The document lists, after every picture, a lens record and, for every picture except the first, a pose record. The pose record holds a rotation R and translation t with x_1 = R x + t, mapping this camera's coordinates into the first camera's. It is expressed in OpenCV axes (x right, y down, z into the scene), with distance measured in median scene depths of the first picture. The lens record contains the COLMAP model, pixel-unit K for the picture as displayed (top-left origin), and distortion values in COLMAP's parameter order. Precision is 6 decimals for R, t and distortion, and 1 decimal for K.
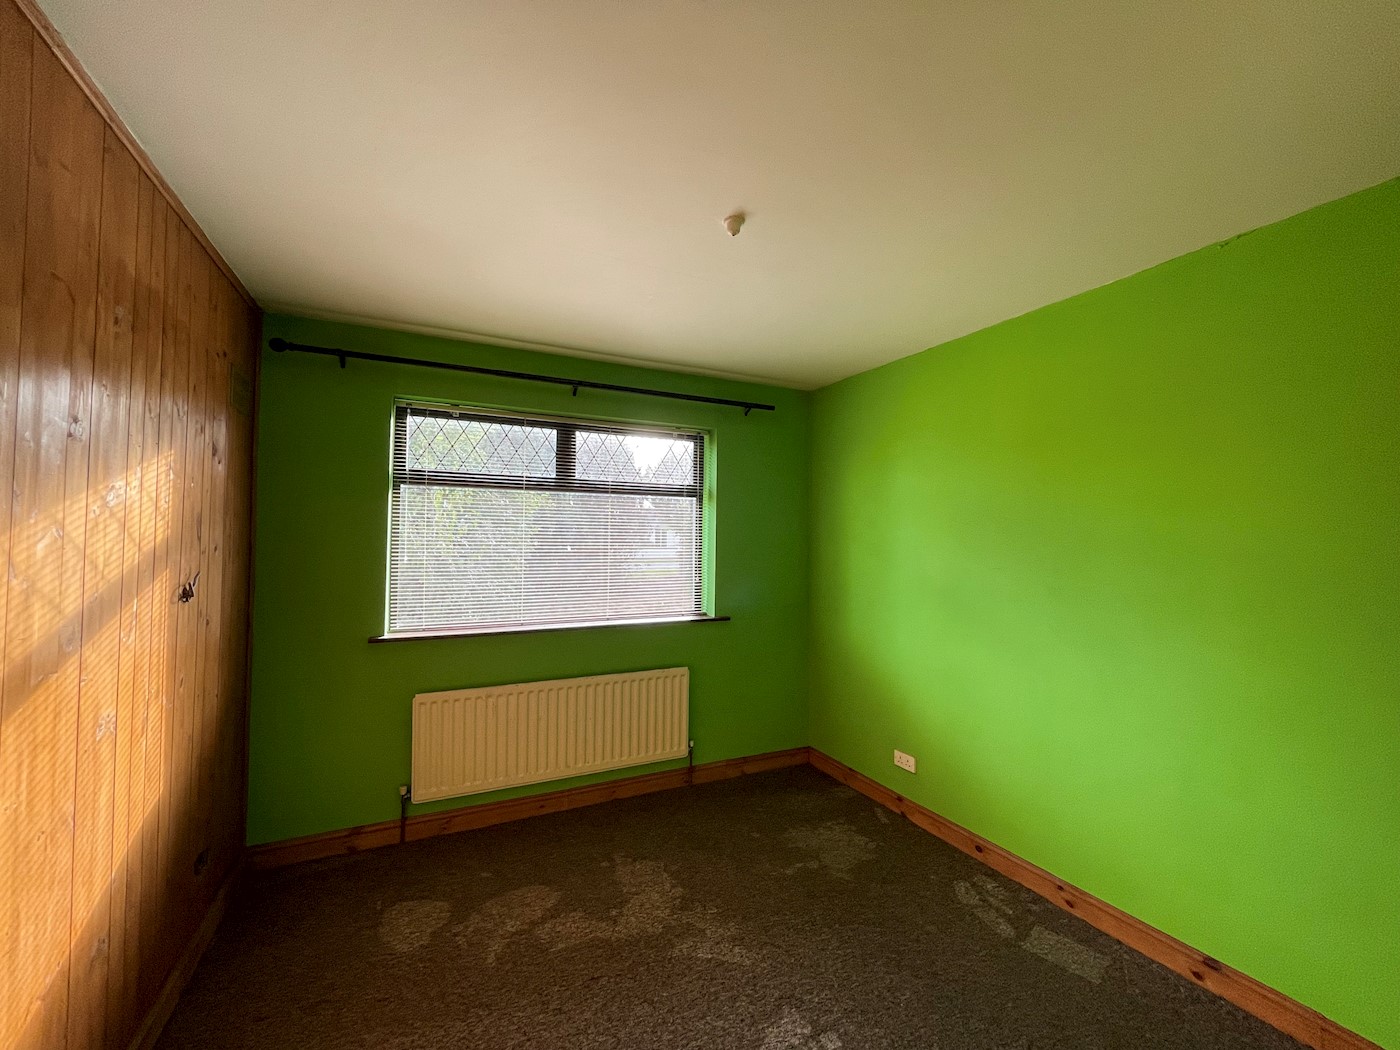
lens RADIAL K [[565.2, 0, 693.8], [0, 565.2, 525.8], [0, 0, 1]] dist [0.001453, 0.000027]
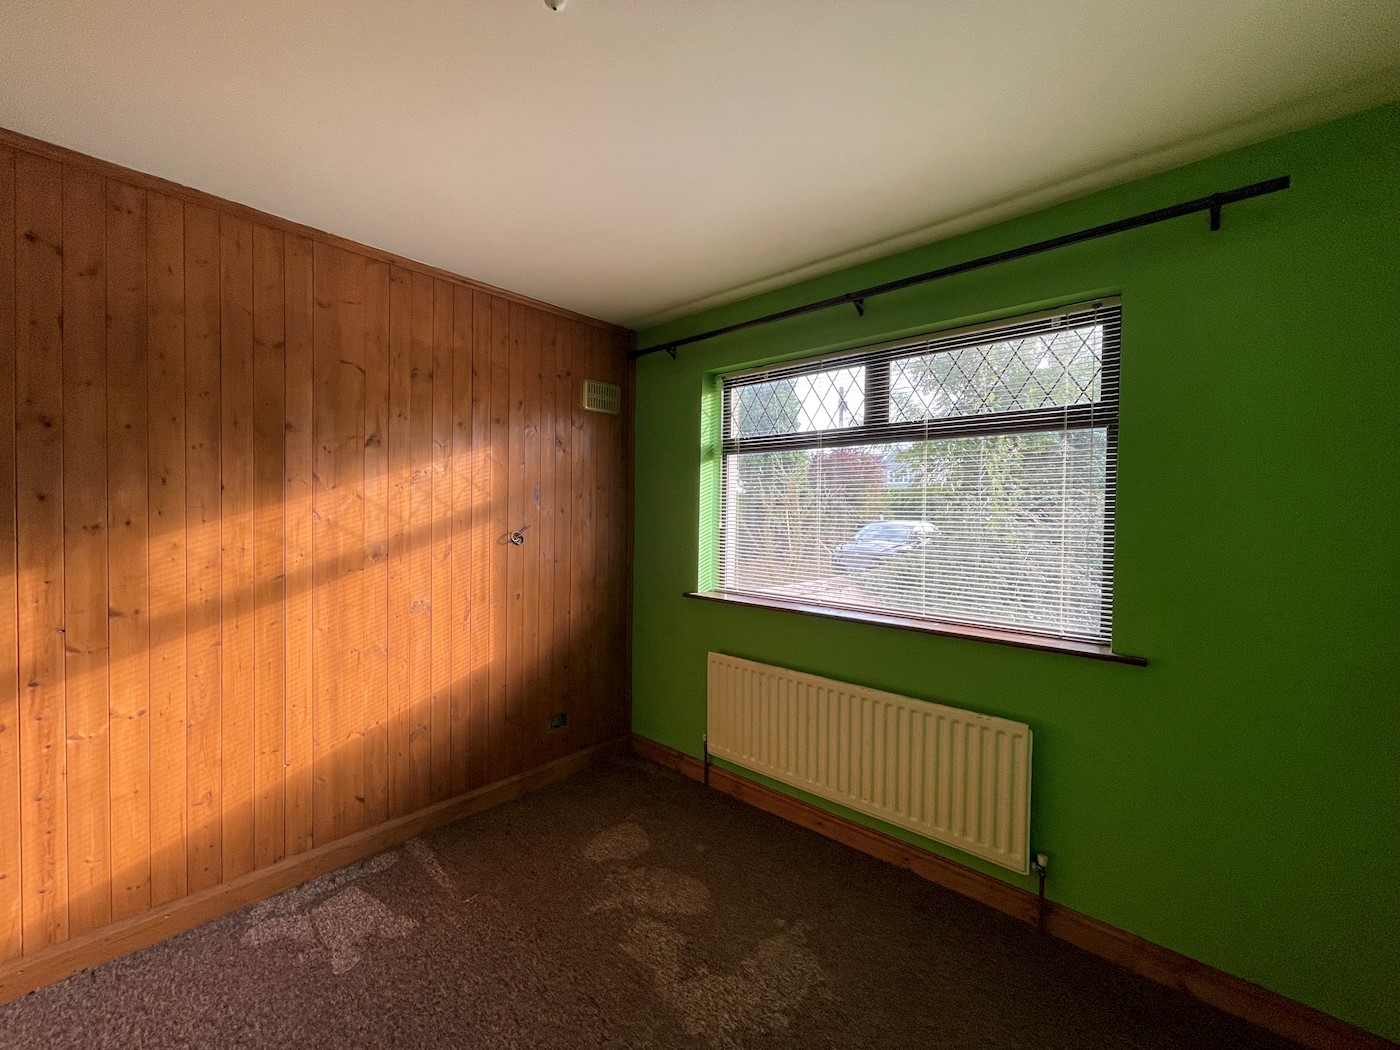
lens RADIAL K [[565.2, 0, 646.8], [0, 565.2, 516.9], [0, 0, 1]] dist [0.001453, 0.000027]
pose [[0.370295, 0.017748, -0.928745, 0.422574], [0.033394, 0.998917, 0.032403, 0.006616], [0.928314, -0.043013, 0.369301, 0.488050]]
